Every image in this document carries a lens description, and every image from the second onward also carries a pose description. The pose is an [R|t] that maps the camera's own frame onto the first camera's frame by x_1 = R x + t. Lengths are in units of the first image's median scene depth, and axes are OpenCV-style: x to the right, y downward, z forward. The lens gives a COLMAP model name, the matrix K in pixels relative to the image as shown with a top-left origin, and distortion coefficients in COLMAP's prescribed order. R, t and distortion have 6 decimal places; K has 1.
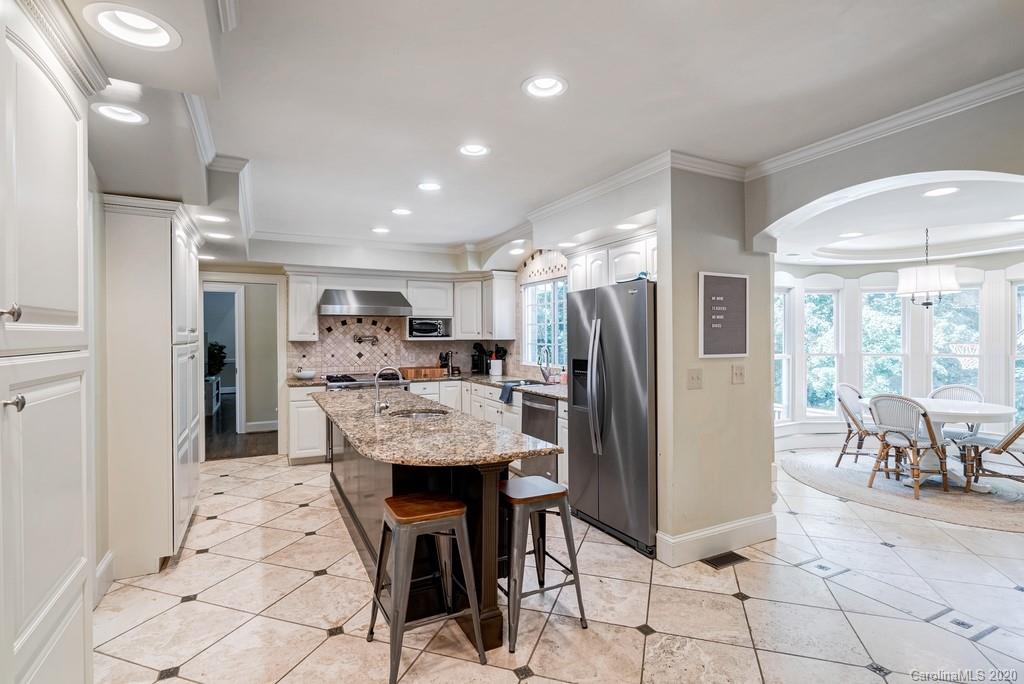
lens RADIAL K [[469.5, 0, 517.0], [0, 469.5, 337.6], [0, 0, 1]] dist [-0.001972, 0.000021]
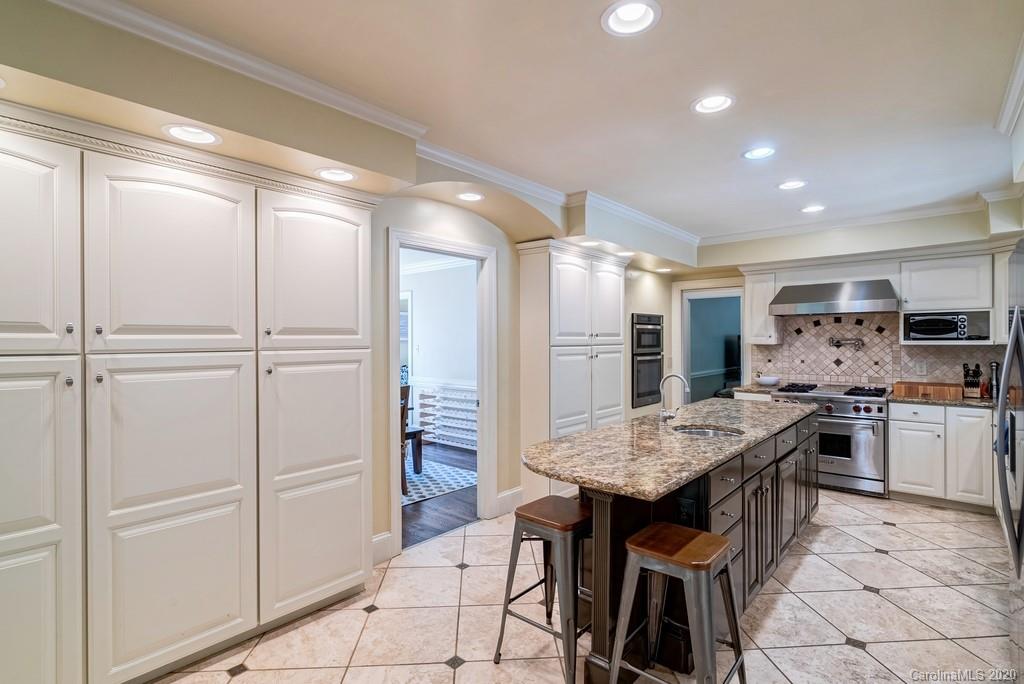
lens RADIAL K [[506.7, 0, 552.3], [0, 506.7, 341.9], [0, 0, 1]] dist [-0.015299, -0.000486]
pose [[0.403049, 0.004514, -0.915167, 0.266645], [0.000053, 0.999988, 0.004955, -0.002401], [0.915179, -0.002045, 0.403043, 0.193512]]
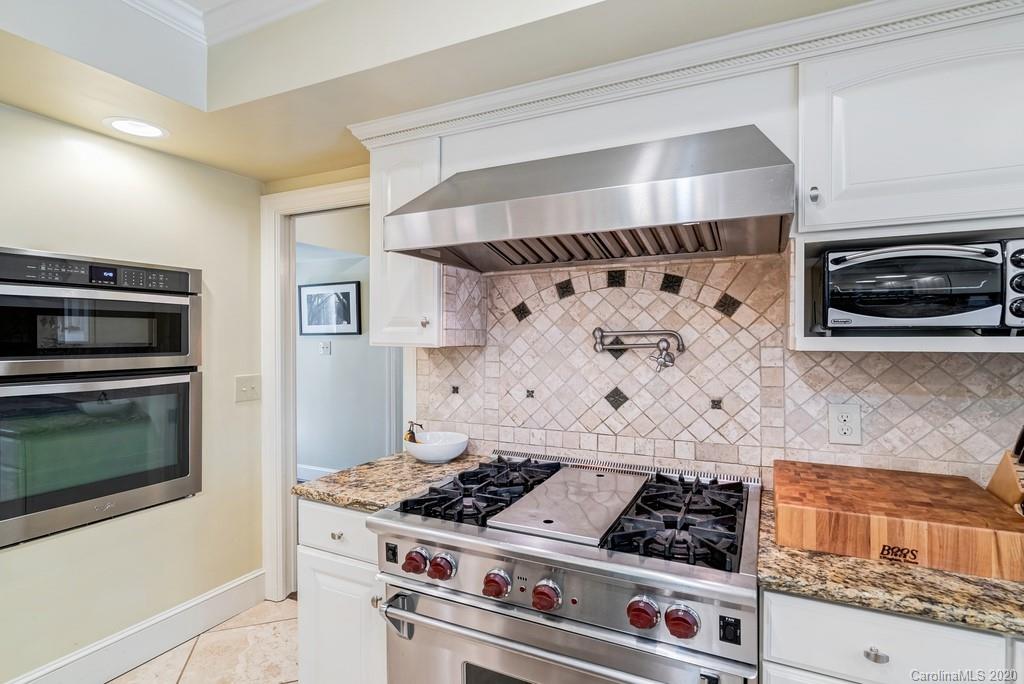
lens RADIAL K [[469.5, 0, 510.3], [0, 469.5, 342.0], [0, 0, 1]] dist [-0.001972, 0.000021]
pose [[0.541985, 0.012099, -0.840301, -0.127822], [-0.003045, 0.999918, 0.012434, -0.000507], [0.840383, -0.004181, 0.541977, 0.790039]]
